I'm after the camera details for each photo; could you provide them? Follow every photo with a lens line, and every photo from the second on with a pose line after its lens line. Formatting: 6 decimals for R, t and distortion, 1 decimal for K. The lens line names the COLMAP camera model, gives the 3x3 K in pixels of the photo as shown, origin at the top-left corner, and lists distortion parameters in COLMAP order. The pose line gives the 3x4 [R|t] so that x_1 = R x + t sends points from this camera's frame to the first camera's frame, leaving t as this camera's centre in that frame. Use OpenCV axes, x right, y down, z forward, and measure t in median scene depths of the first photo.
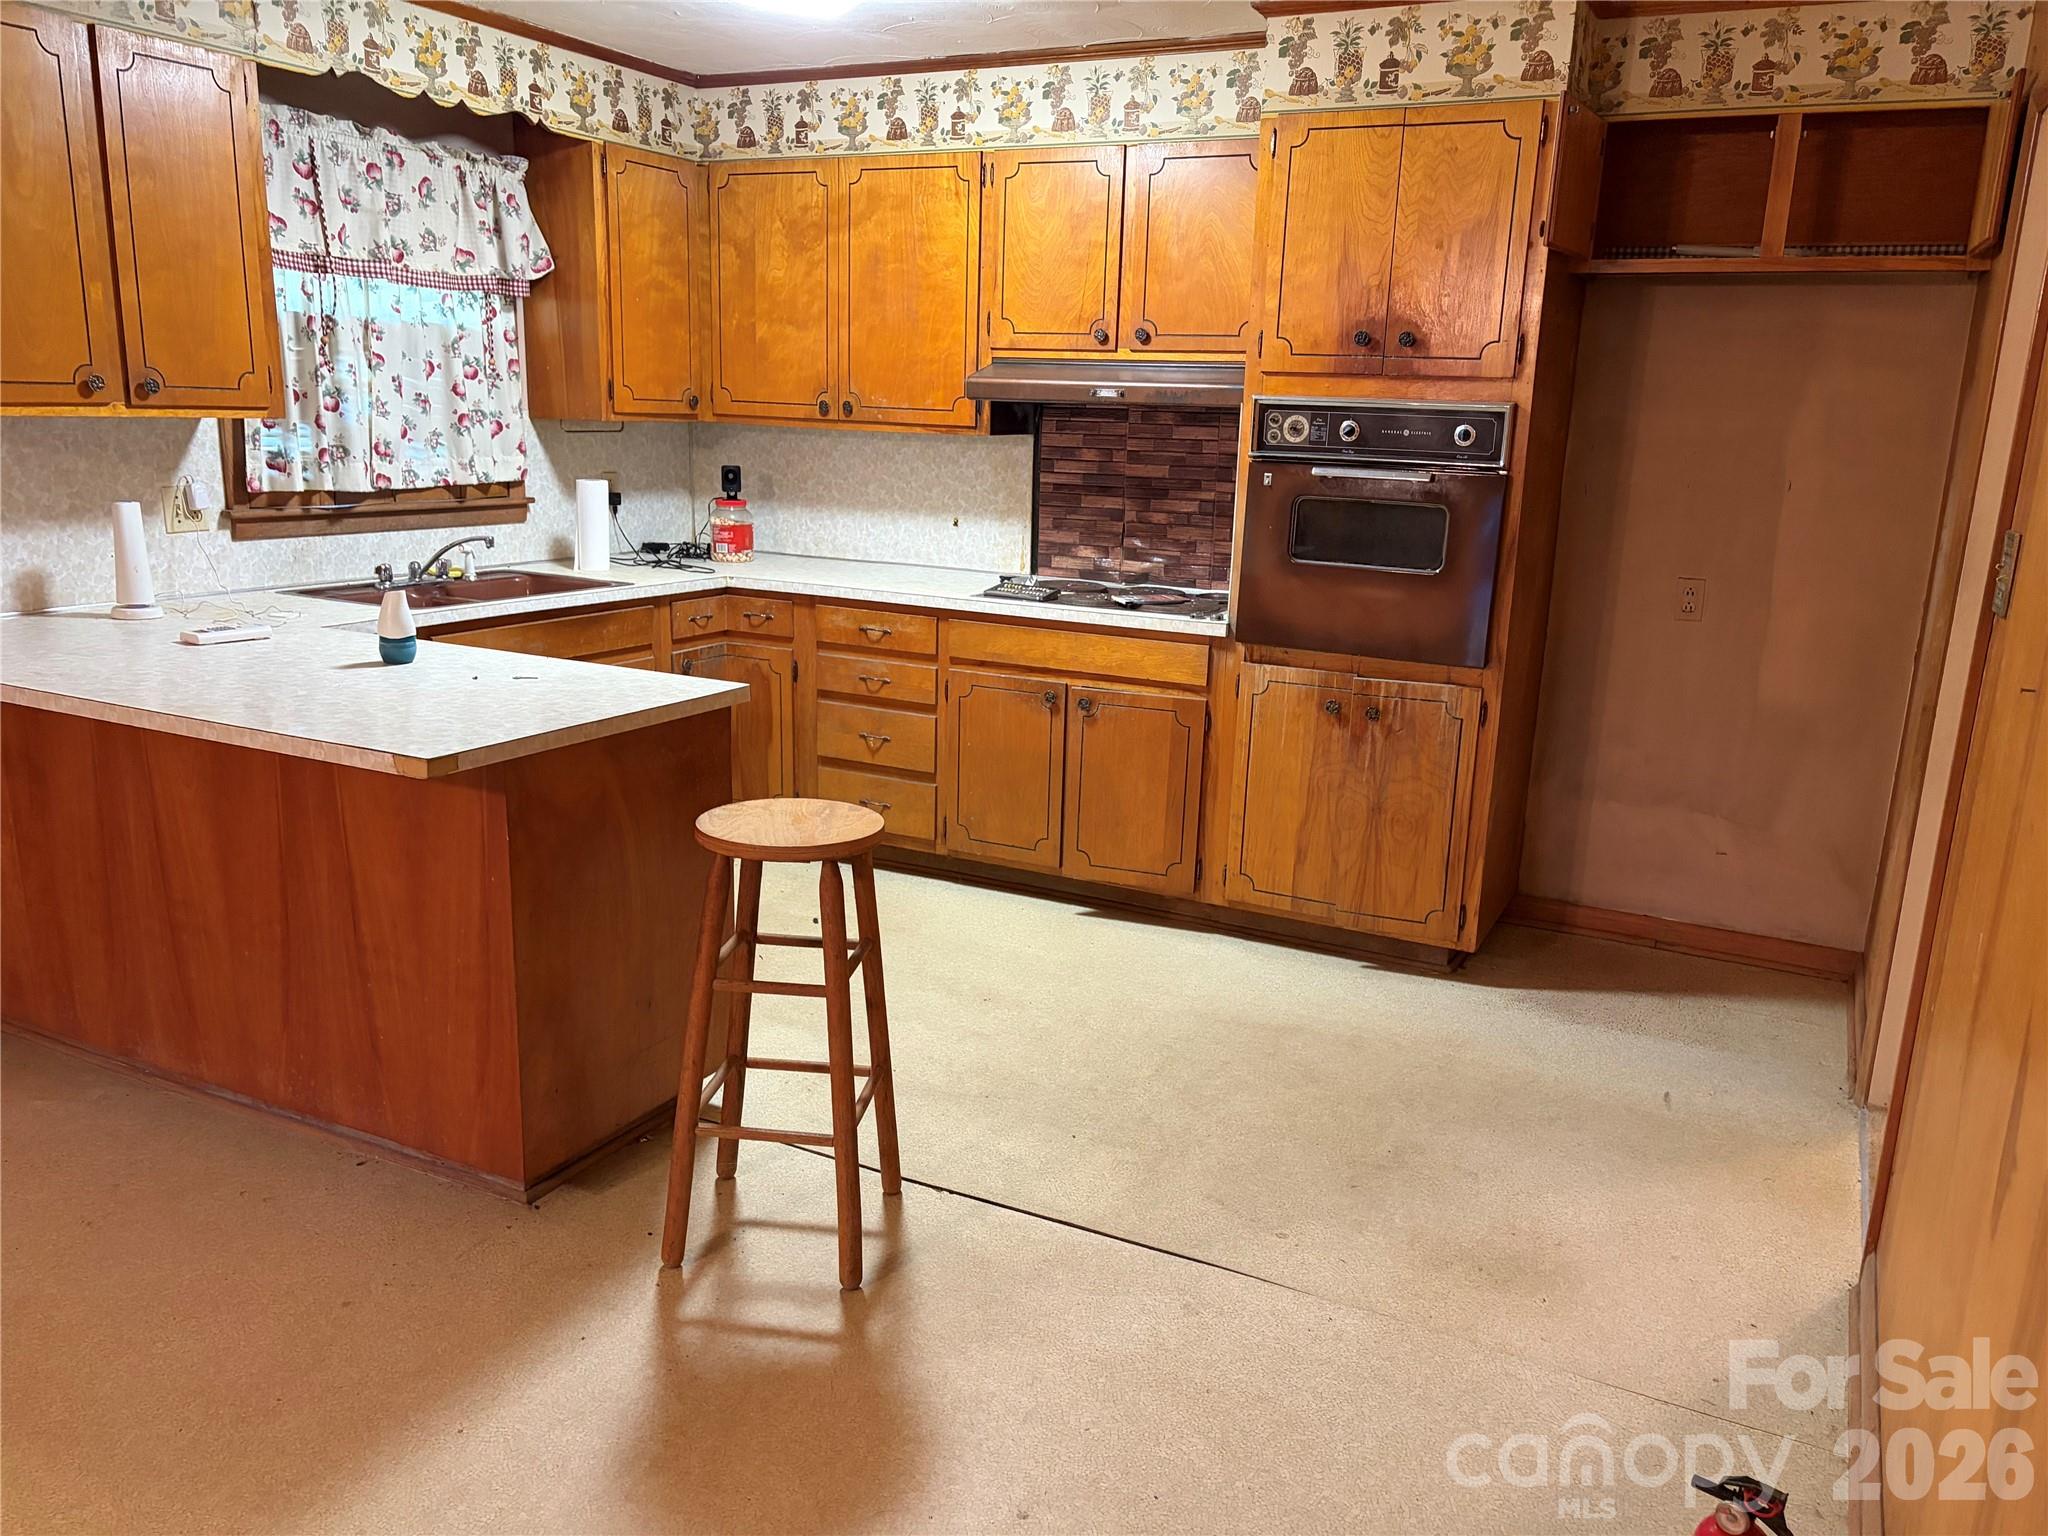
lens RADIAL K [[1533.5, 0, 1050.3], [0, 1533.5, 768.6], [0, 0, 1]] dist [0.001873, -0.004684]
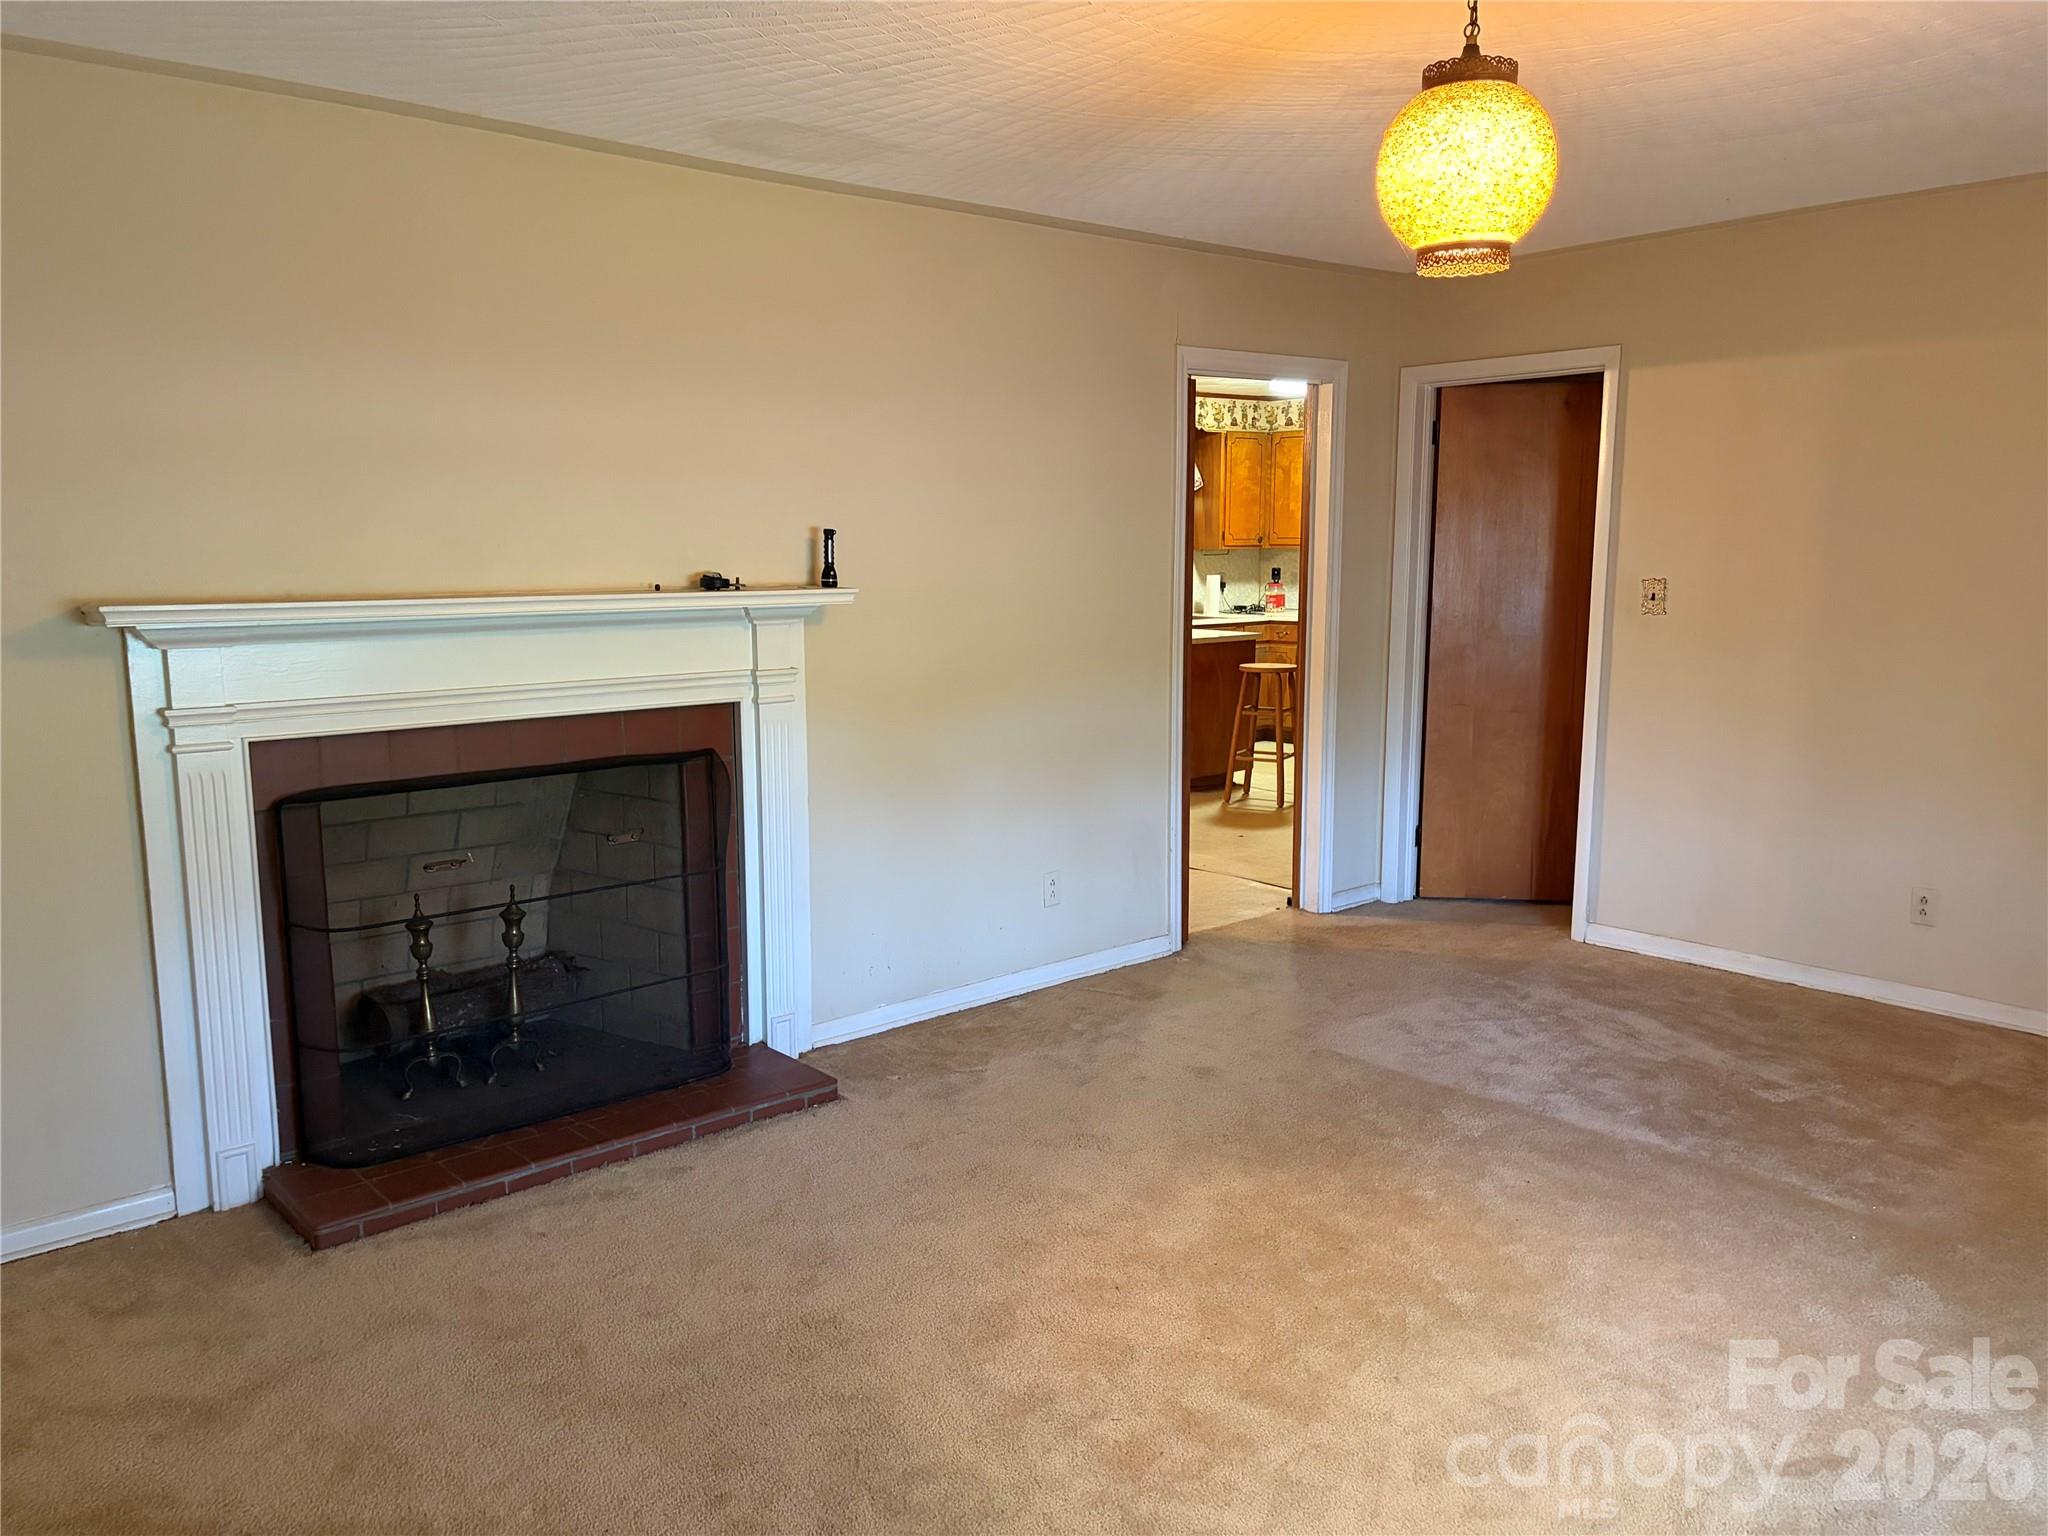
lens RADIAL K [[1534.9, 0, 1024.0], [0, 1534.9, 768.0], [0, 0, 1]] dist [0.029447, -0.002208]
pose [[0.919660, 0.030128, -0.391558, 0.336410], [-0.064346, 0.995138, -0.074562, 0.279646], [0.387408, 0.093766, 0.917127, -1.146716]]
